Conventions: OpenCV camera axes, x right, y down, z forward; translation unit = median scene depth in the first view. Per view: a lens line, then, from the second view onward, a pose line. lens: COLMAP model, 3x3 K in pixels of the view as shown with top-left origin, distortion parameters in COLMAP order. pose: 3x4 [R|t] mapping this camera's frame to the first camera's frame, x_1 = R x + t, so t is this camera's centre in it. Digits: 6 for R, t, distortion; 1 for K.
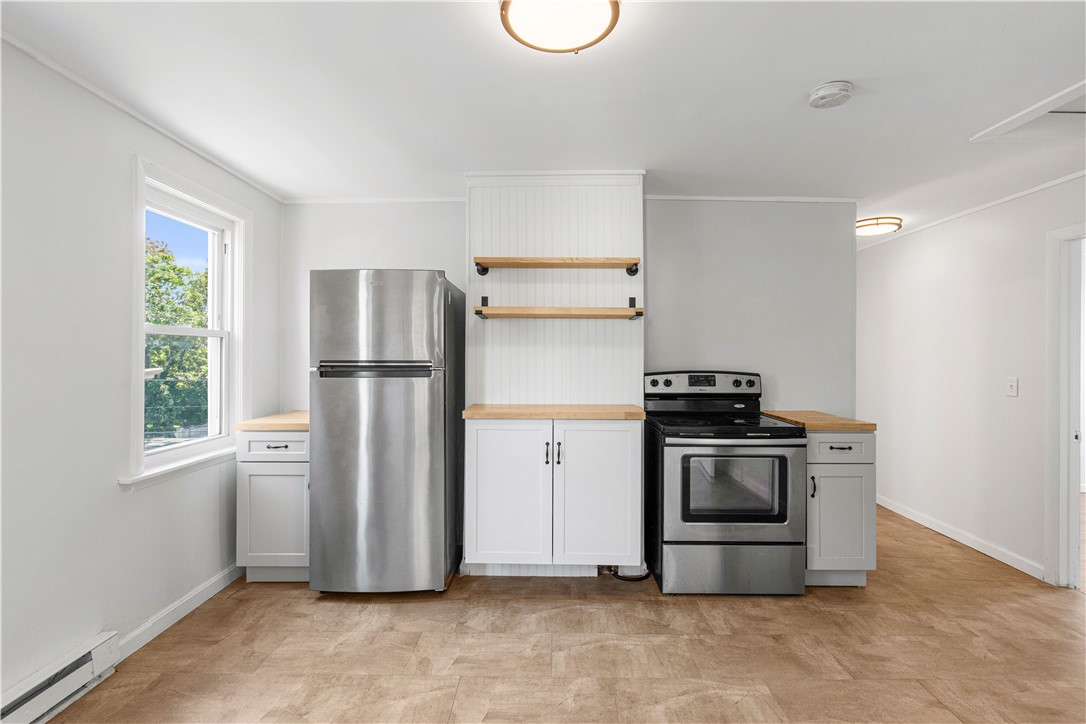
lens RADIAL K [[496.2, 0, 546.3], [0, 496.2, 366.2], [0, 0, 1]] dist [0.011646, 0.000824]
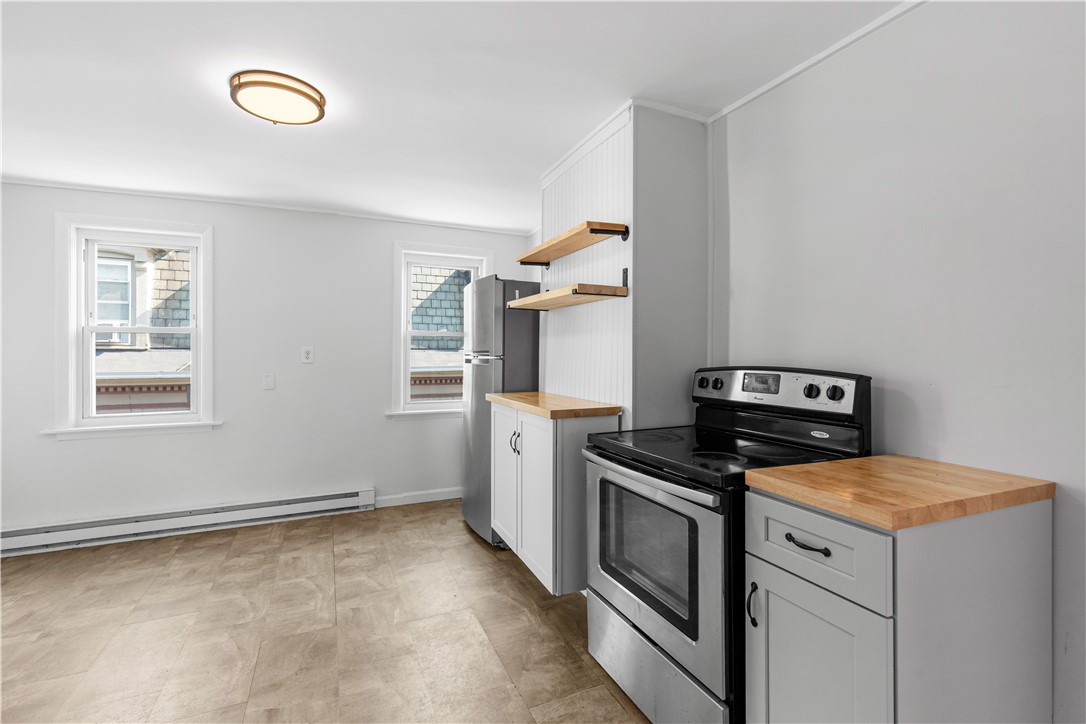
lens RADIAL K [[496.2, 0, 548.4], [0, 496.2, 360.6], [0, 0, 1]] dist [0.011646, 0.000824]
pose [[0.412245, 0.011001, -0.911007, 0.938872], [-0.021719, 0.999762, 0.002245, 0.007742], [0.910814, 0.018860, 0.412385, 0.642343]]
